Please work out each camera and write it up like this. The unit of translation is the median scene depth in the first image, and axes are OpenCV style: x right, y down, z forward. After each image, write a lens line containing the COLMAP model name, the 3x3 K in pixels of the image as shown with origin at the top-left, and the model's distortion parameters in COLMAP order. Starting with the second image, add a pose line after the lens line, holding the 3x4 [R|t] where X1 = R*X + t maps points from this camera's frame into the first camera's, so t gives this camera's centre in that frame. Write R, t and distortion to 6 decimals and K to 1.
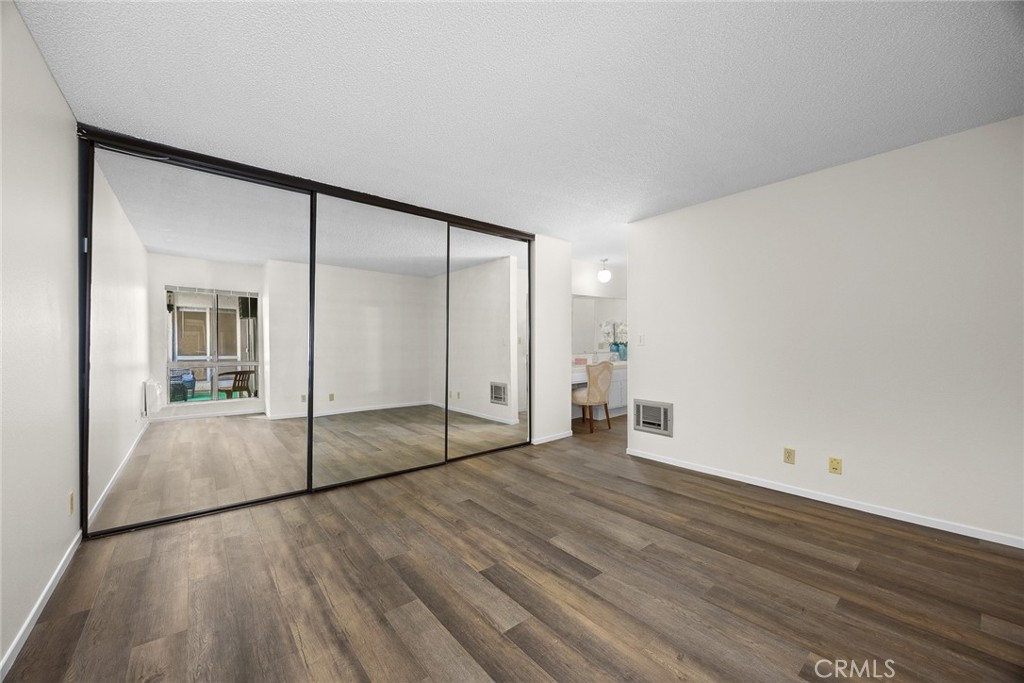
lens RADIAL K [[392.3, 0, 511.9], [0, 392.3, 345.3], [0, 0, 1]] dist [0.001622, -0.000401]
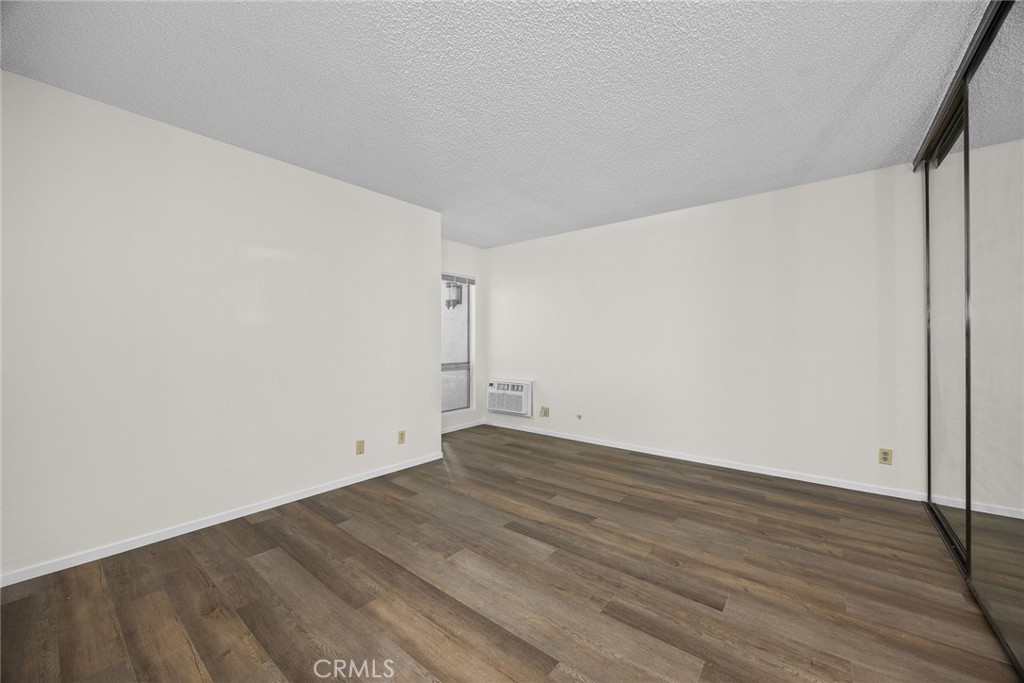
lens RADIAL K [[392.3, 0, 511.0], [0, 392.3, 340.8], [0, 0, 1]] dist [0.001622, -0.000401]
pose [[-0.980426, 0.003155, -0.196865, 0.387530], [0.003588, 0.999992, -0.001843, -0.001006], [0.196858, -0.002514, -0.980429, 1.923735]]
